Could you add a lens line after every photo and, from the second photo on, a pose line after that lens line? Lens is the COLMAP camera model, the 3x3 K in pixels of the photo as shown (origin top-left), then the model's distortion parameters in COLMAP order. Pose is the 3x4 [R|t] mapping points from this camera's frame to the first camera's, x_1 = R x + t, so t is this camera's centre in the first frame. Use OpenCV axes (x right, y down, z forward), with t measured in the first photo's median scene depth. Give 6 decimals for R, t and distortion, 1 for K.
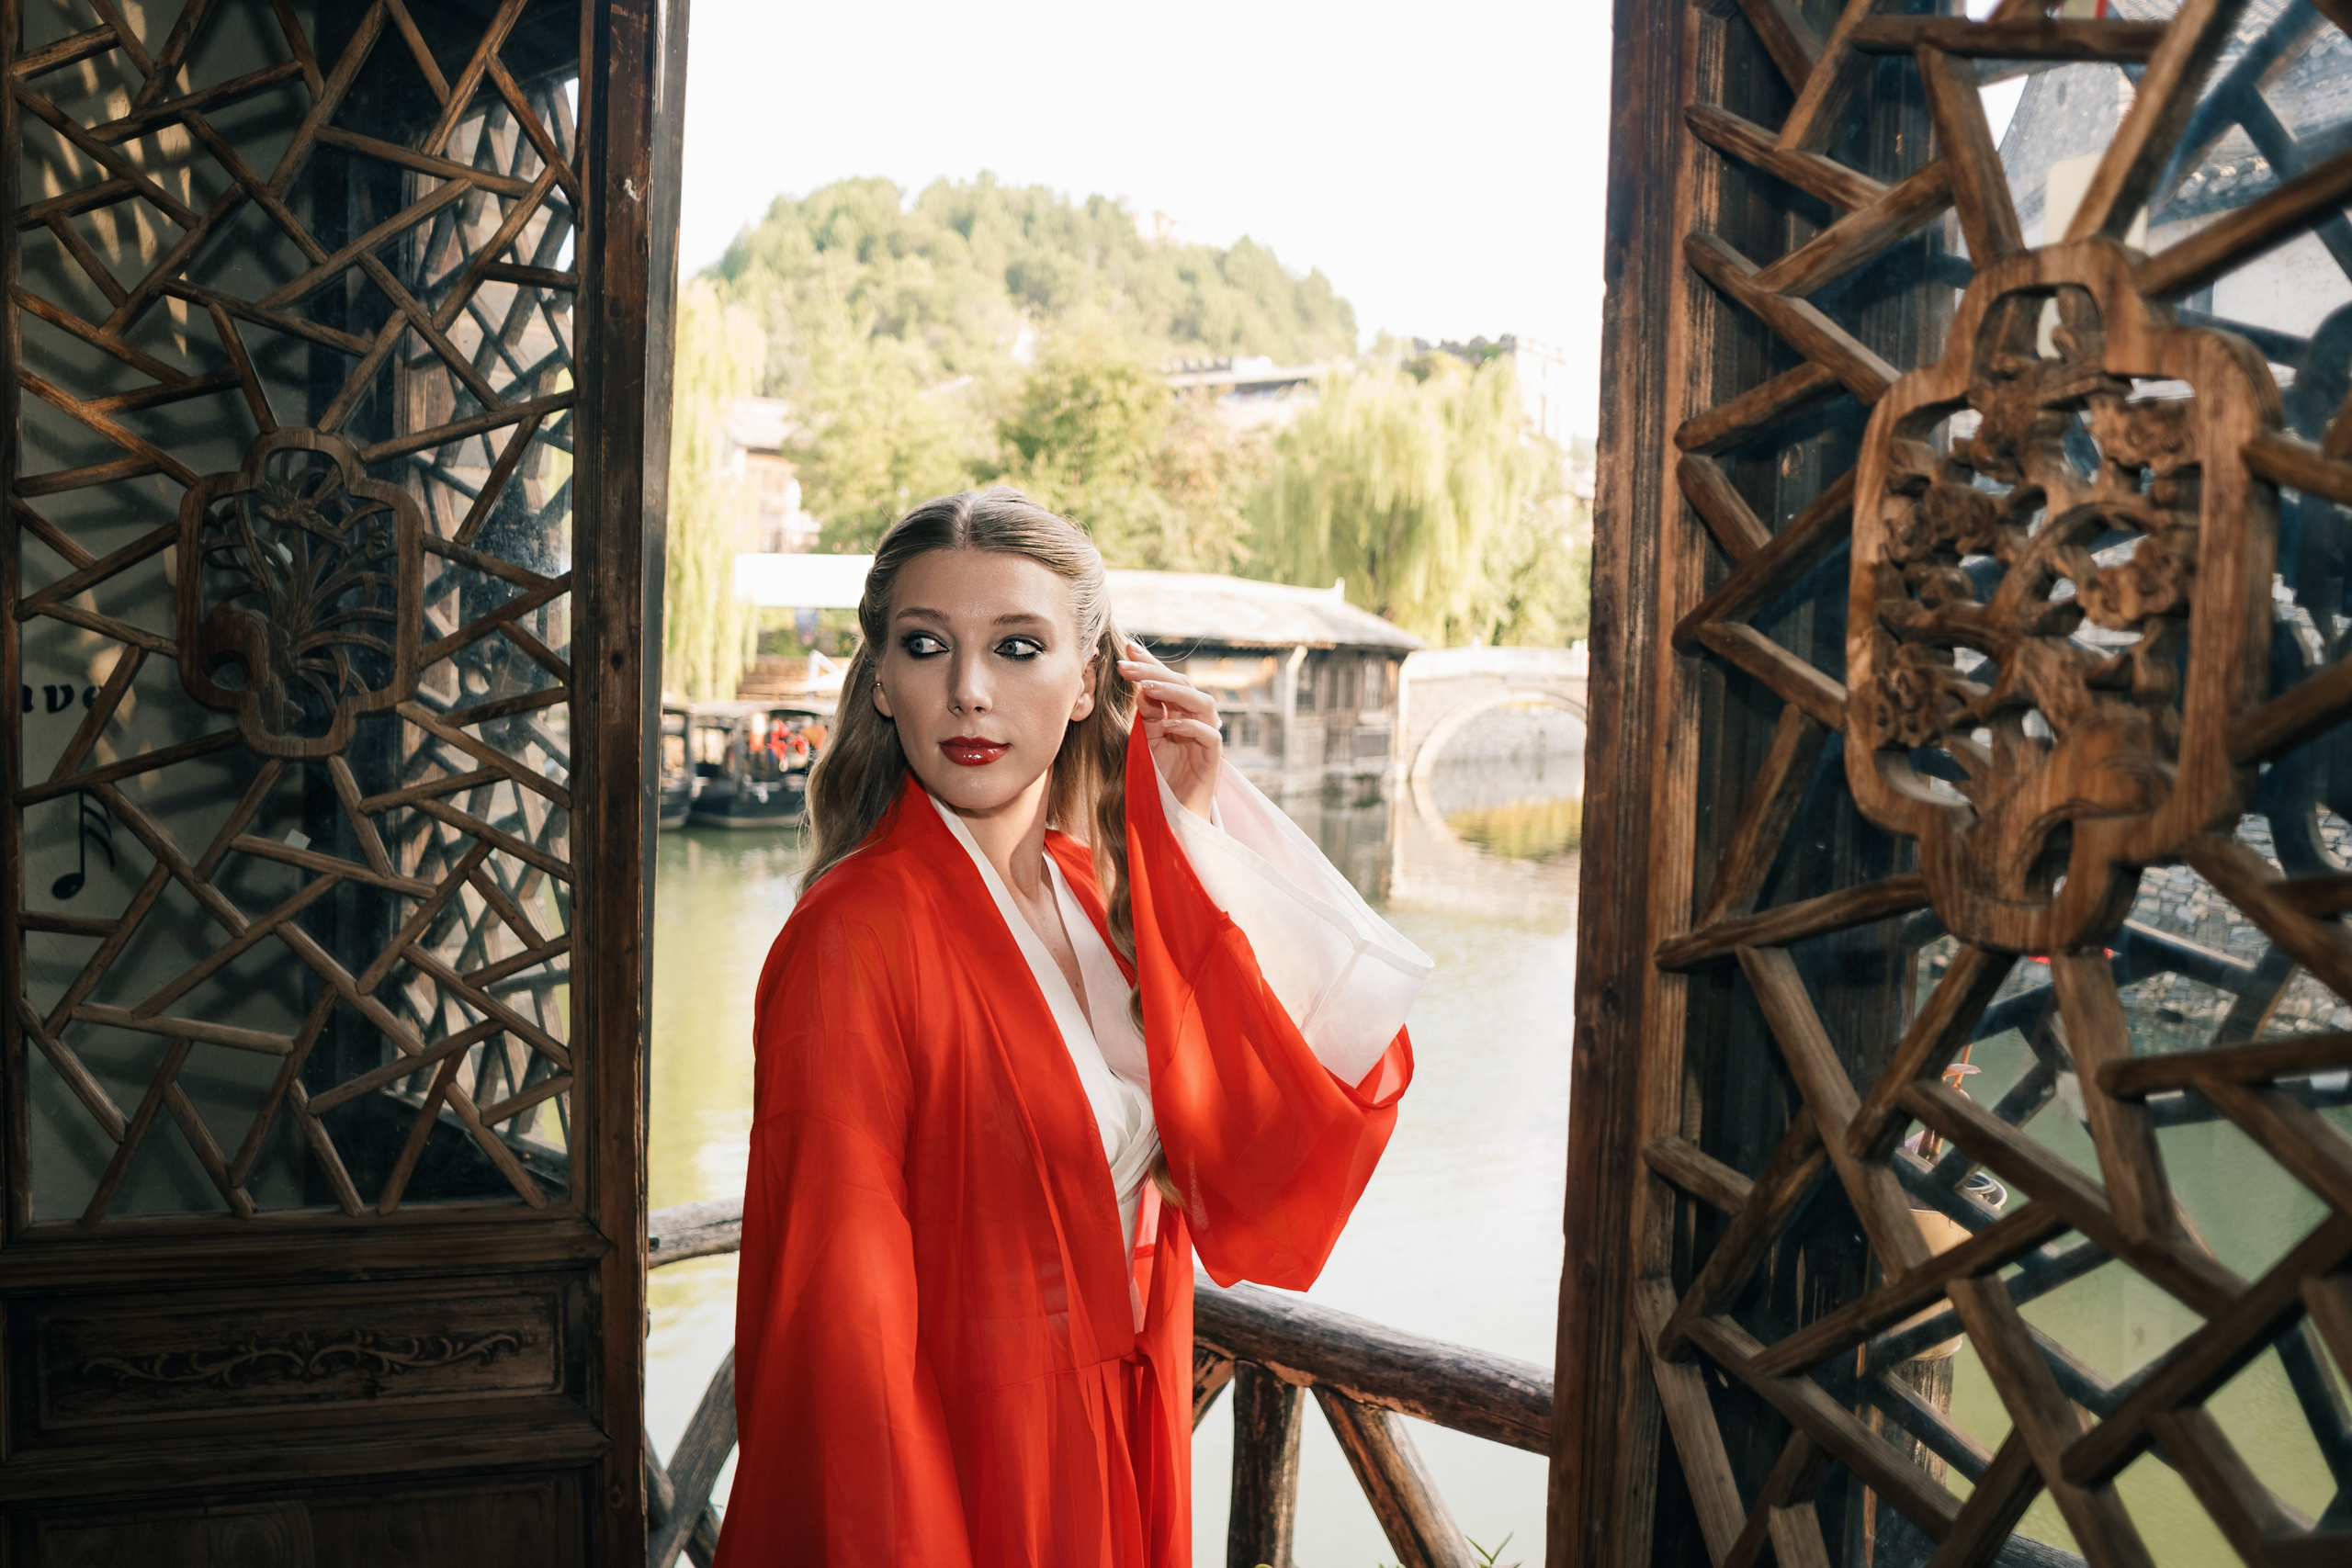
lens RADIAL K [[2034.0, 0, 1164.0], [0, 2034.0, 805.1], [0, 0, 1]] dist [-0.135252, 0.122230]
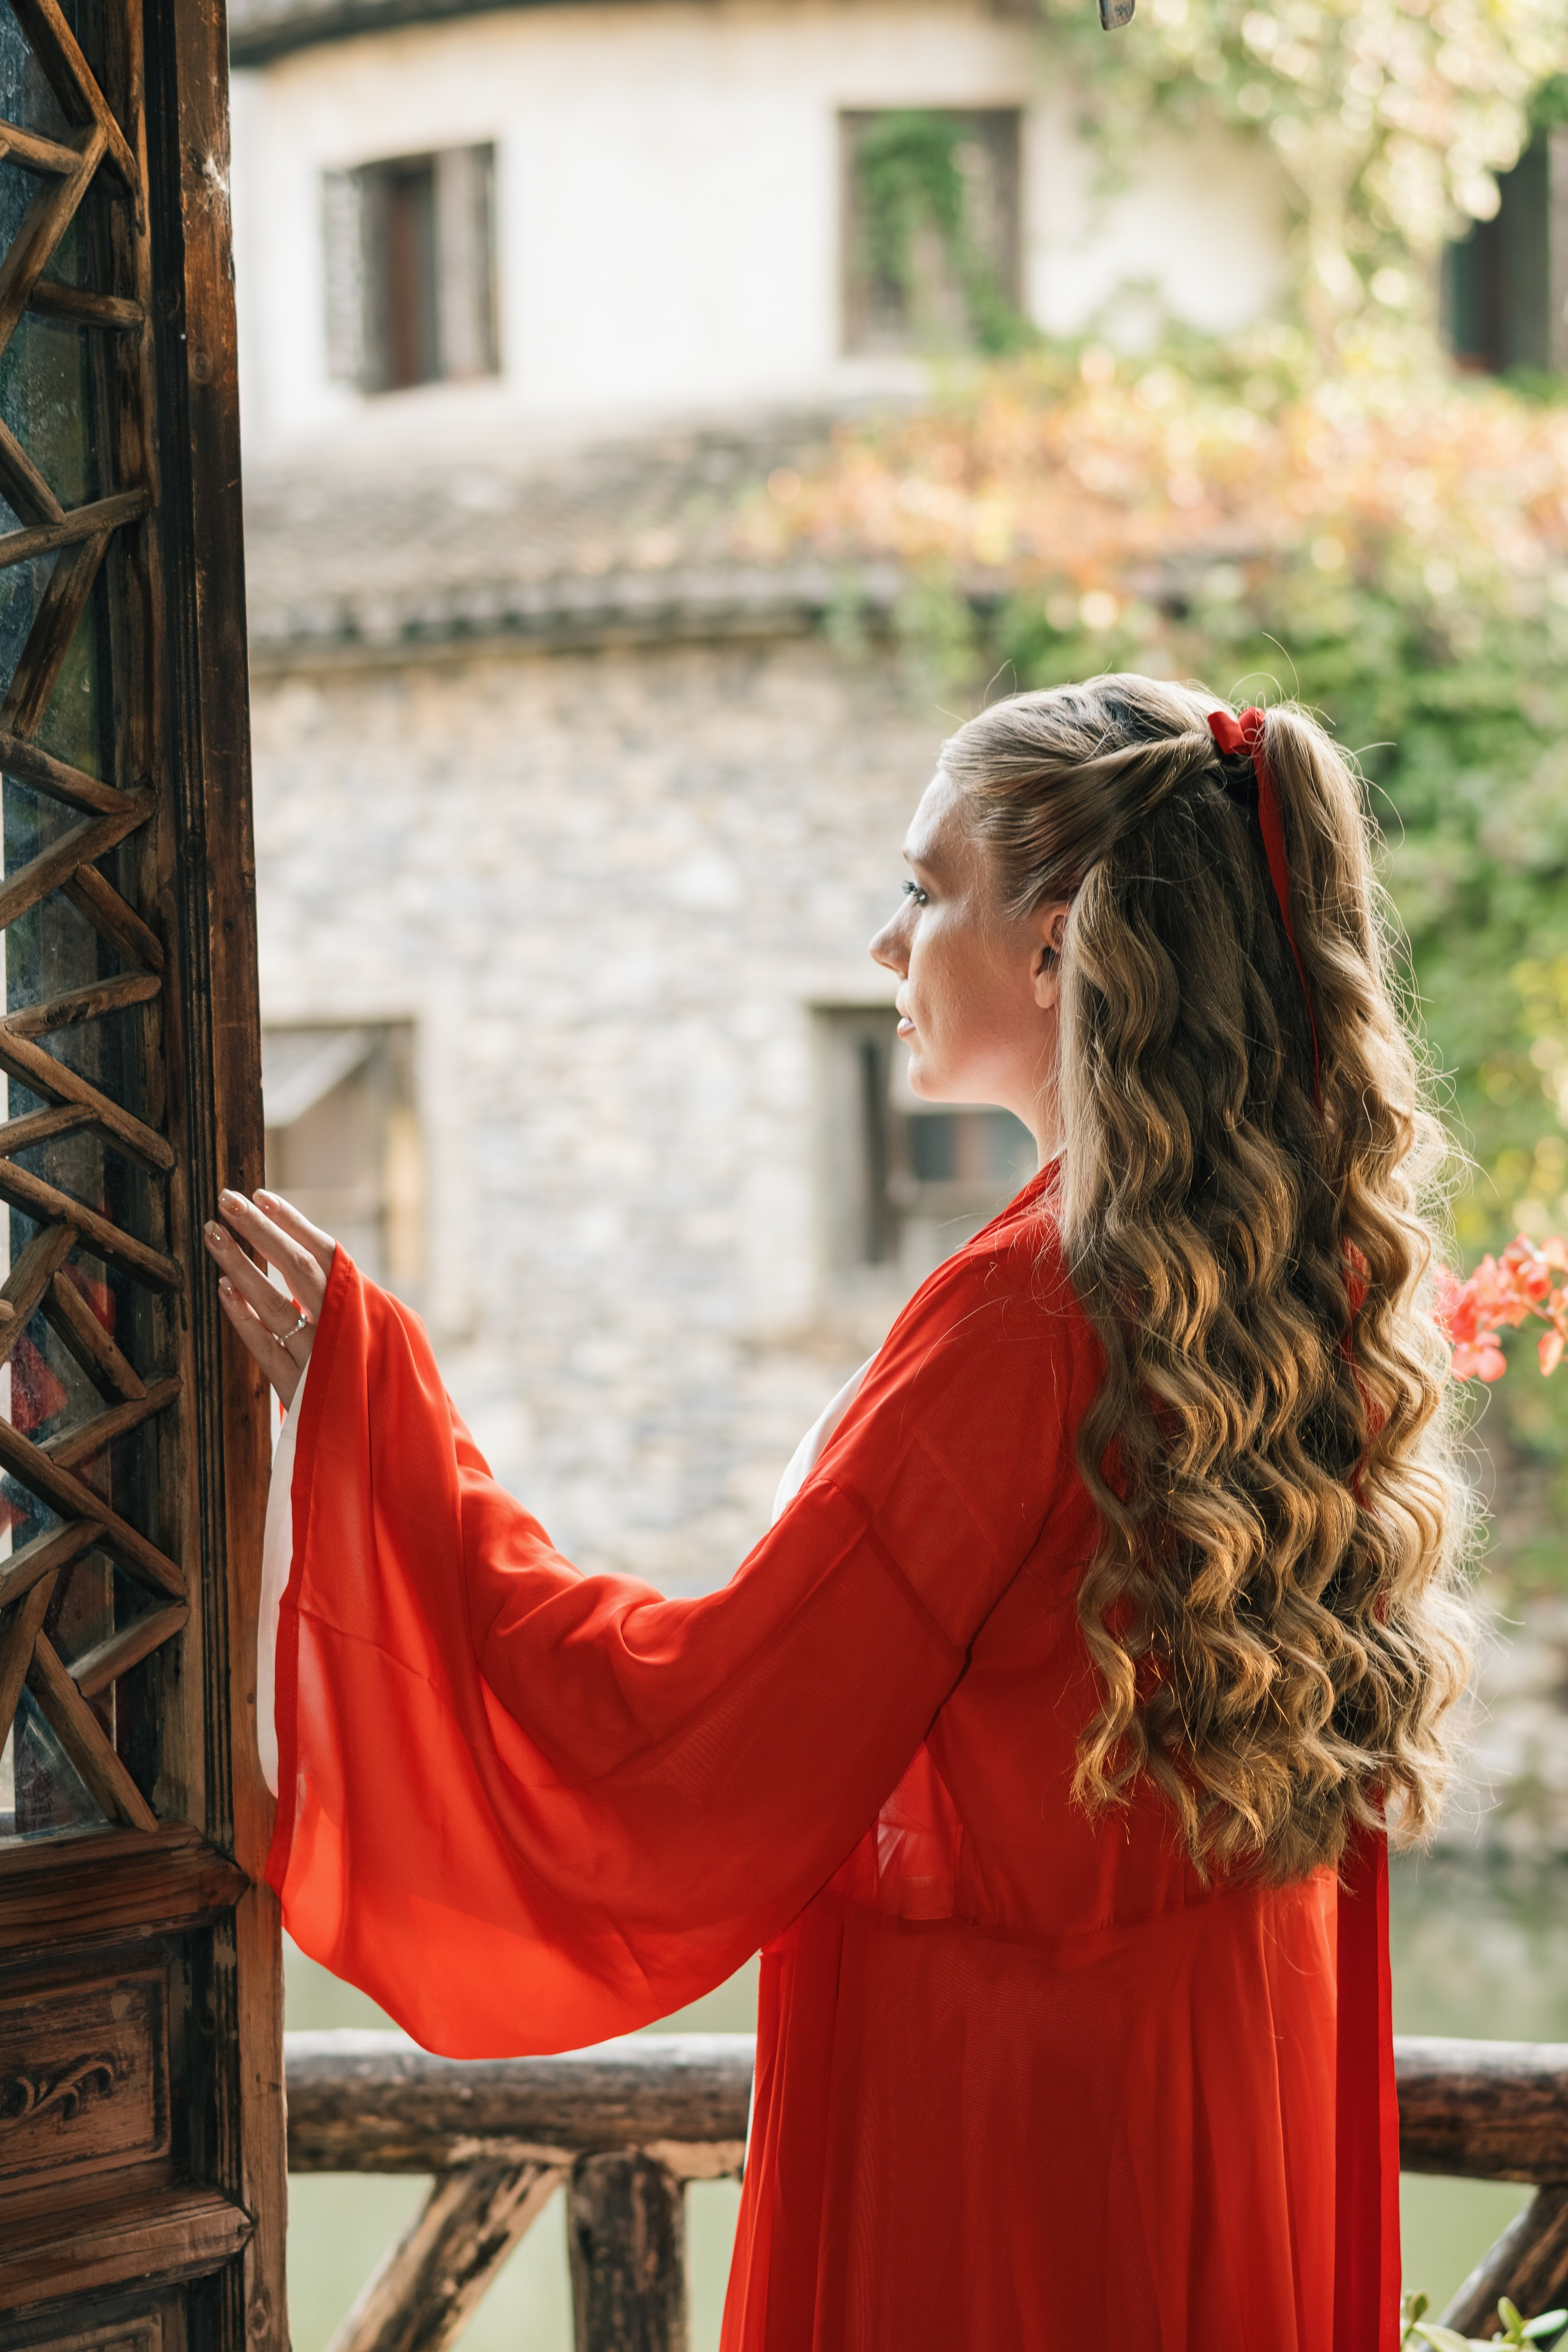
lens RADIAL K [[5393.6, 0, 784.0], [0, 5393.6, 1176.0], [0, 0, 1]] dist [0.242535, -0.724794]
pose [[0.839202, -0.049432, 0.541569, -1.015855], [0.083302, 0.995792, -0.038190, 0.081514], [-0.537402, 0.077163, 0.839788, -0.487897]]
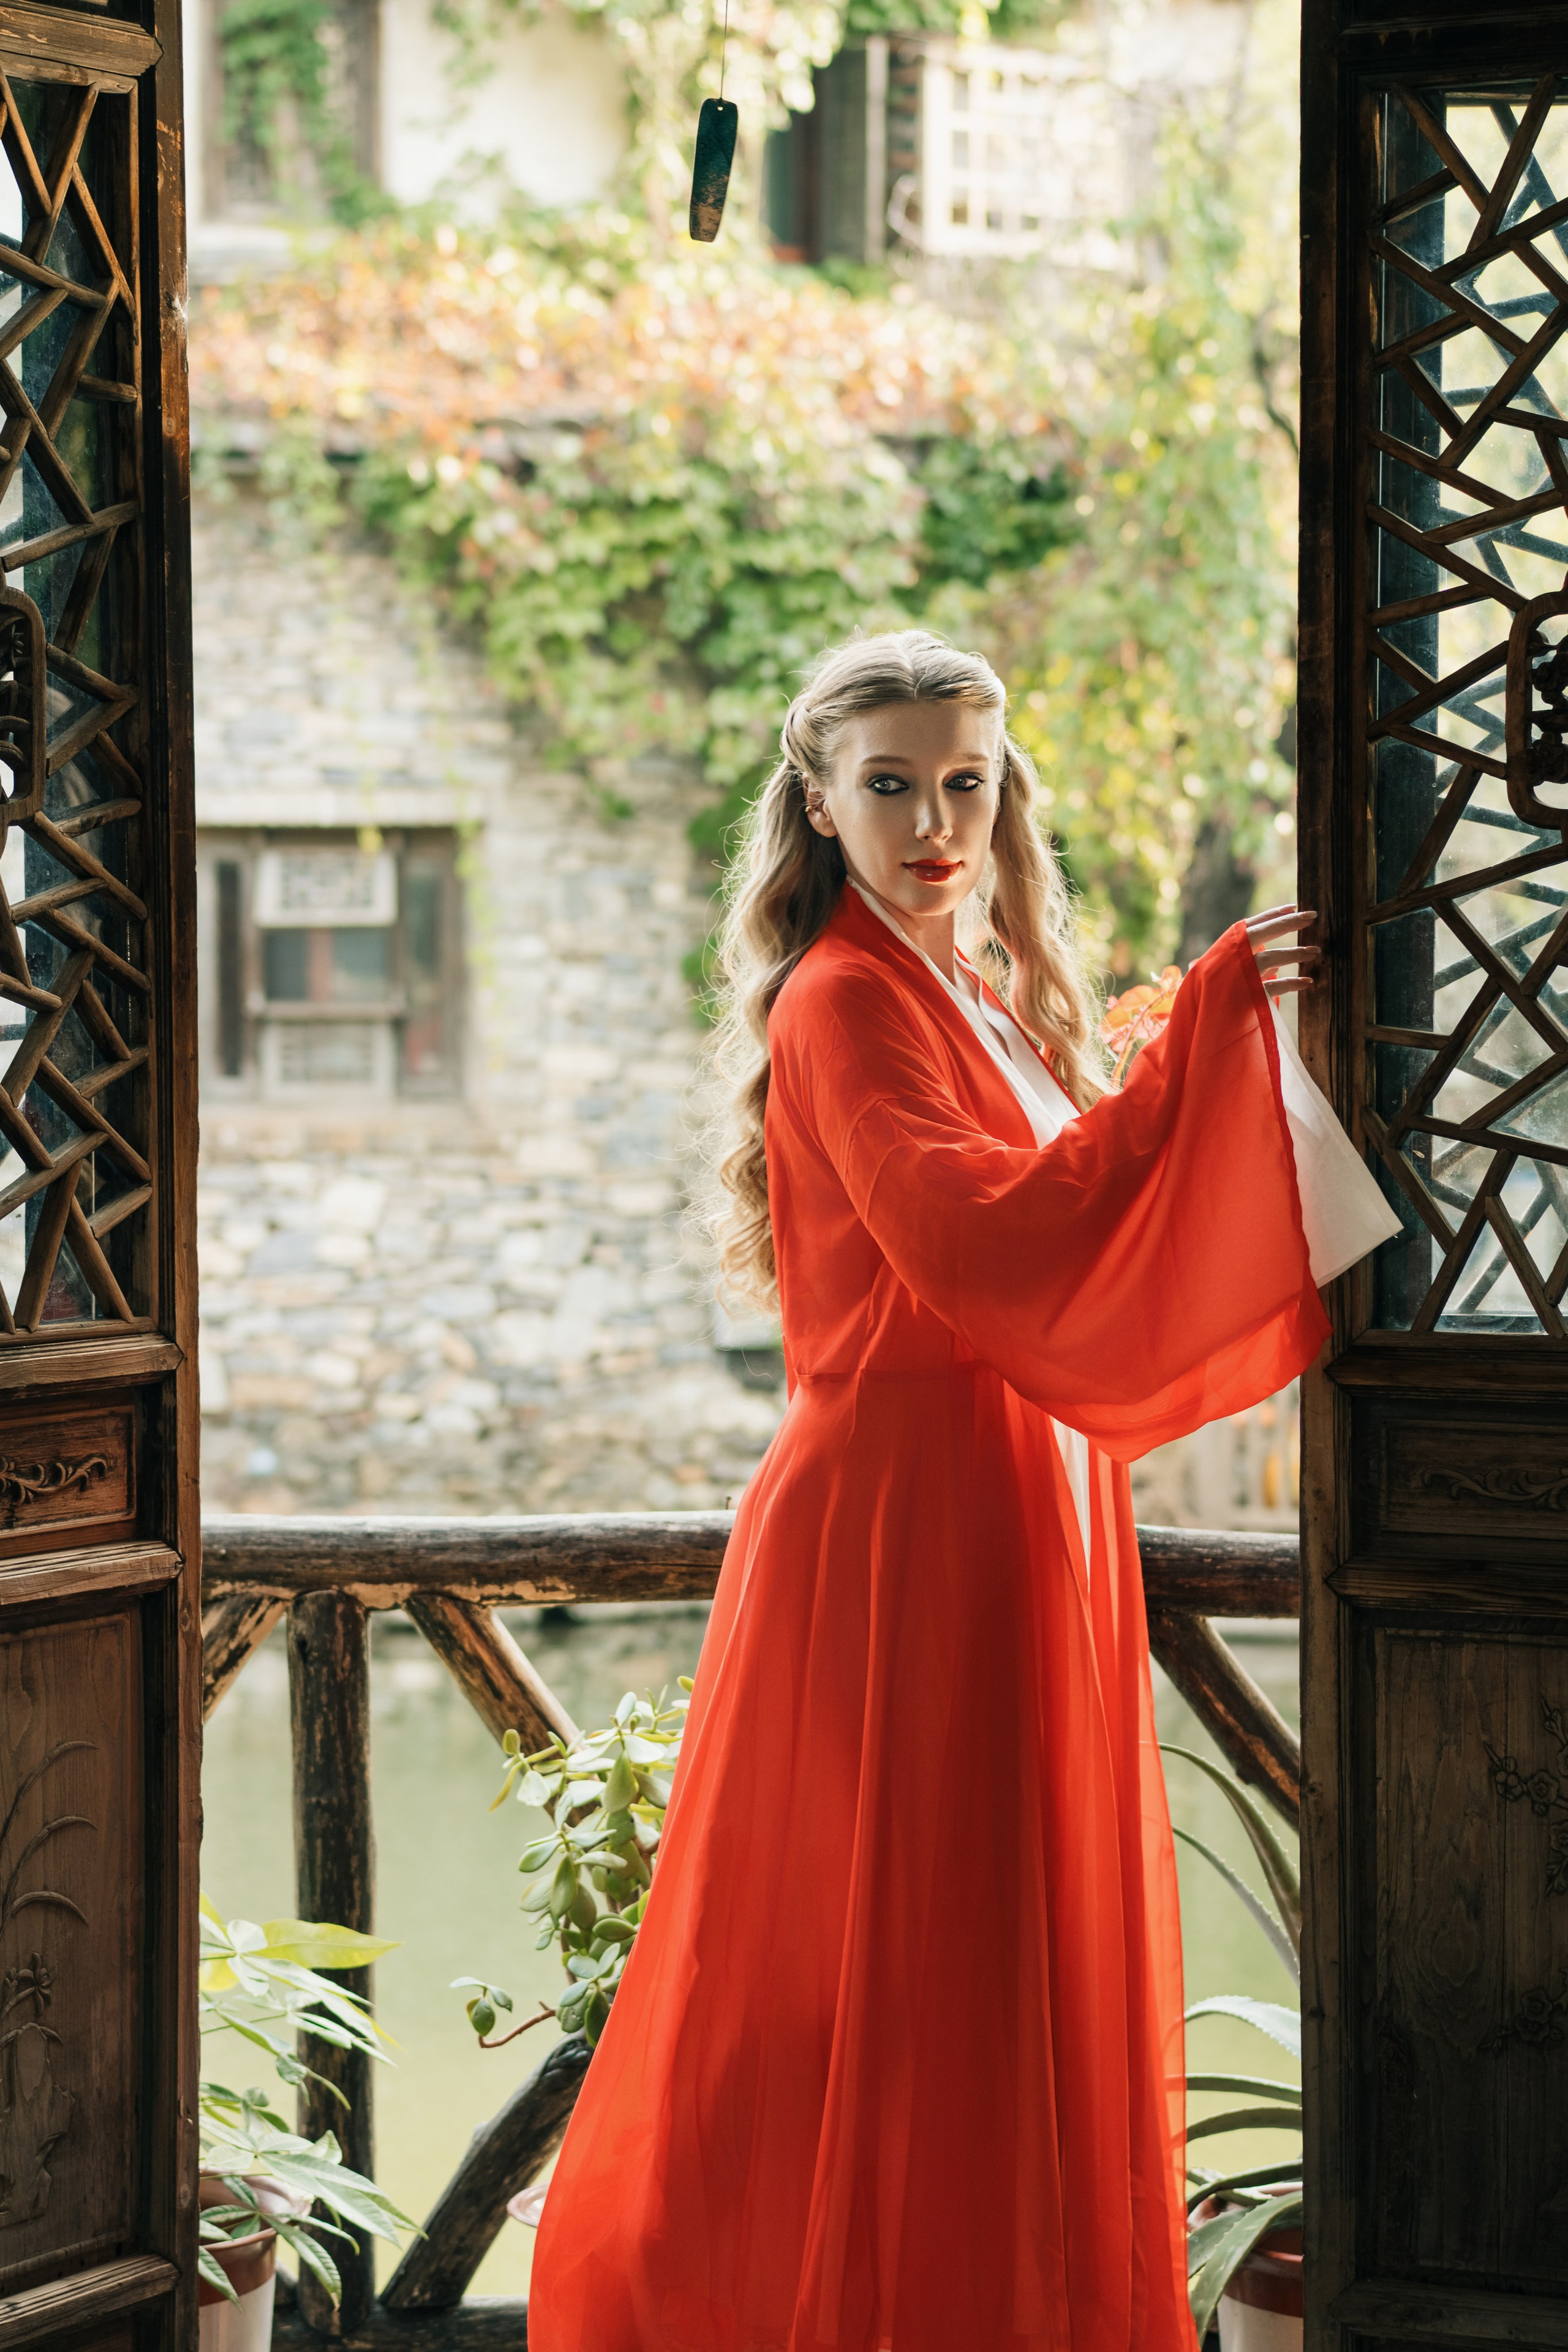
lens RADIAL K [[5393.6, 0, 784.0], [0, 5393.6, 1176.0], [0, 0, 1]] dist [0.242535, -0.724794]
pose [[0.760438, -0.052577, 0.647278, -1.779607], [0.066667, 0.997772, 0.002725, 0.141425], [-0.645979, 0.041080, 0.762249, -1.248209]]
